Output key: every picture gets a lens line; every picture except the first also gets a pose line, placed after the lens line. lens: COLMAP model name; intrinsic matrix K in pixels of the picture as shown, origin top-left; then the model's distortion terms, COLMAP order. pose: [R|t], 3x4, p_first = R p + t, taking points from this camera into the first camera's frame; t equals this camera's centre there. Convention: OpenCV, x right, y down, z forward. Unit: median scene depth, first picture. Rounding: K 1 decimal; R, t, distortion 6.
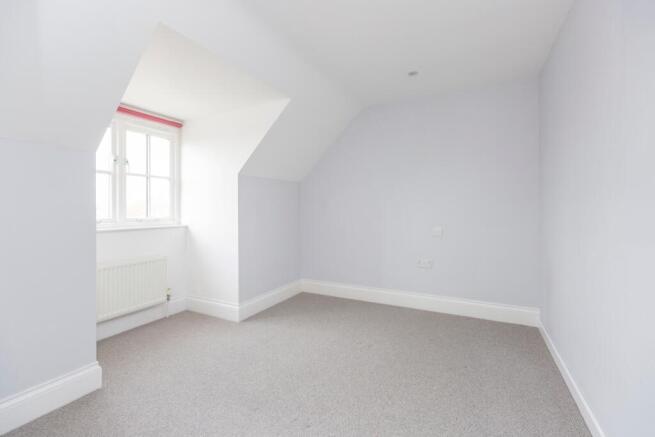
lens RADIAL K [[294.9, 0, 325.9], [0, 294.9, 215.6], [0, 0, 1]] dist [0.005645, 0.001636]
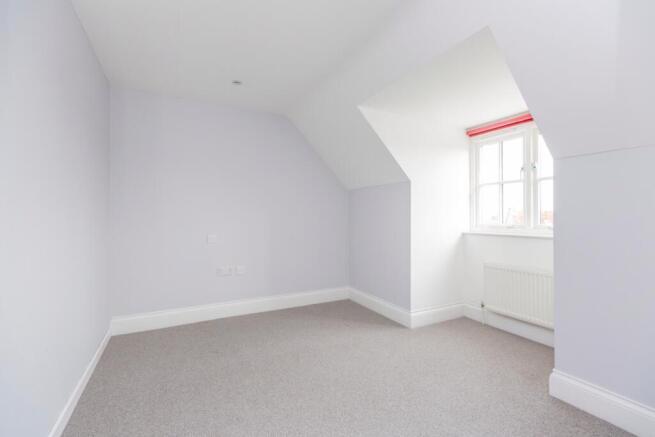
lens RADIAL K [[294.9, 0, 325.9], [0, 294.9, 218.3], [0, 0, 1]] dist [0.005645, 0.001636]
pose [[-0.582938, 0.004644, -0.812504, 0.562251], [-0.013576, 0.999788, 0.015455, -0.021528], [0.812403, 0.020040, -0.582751, 1.101112]]
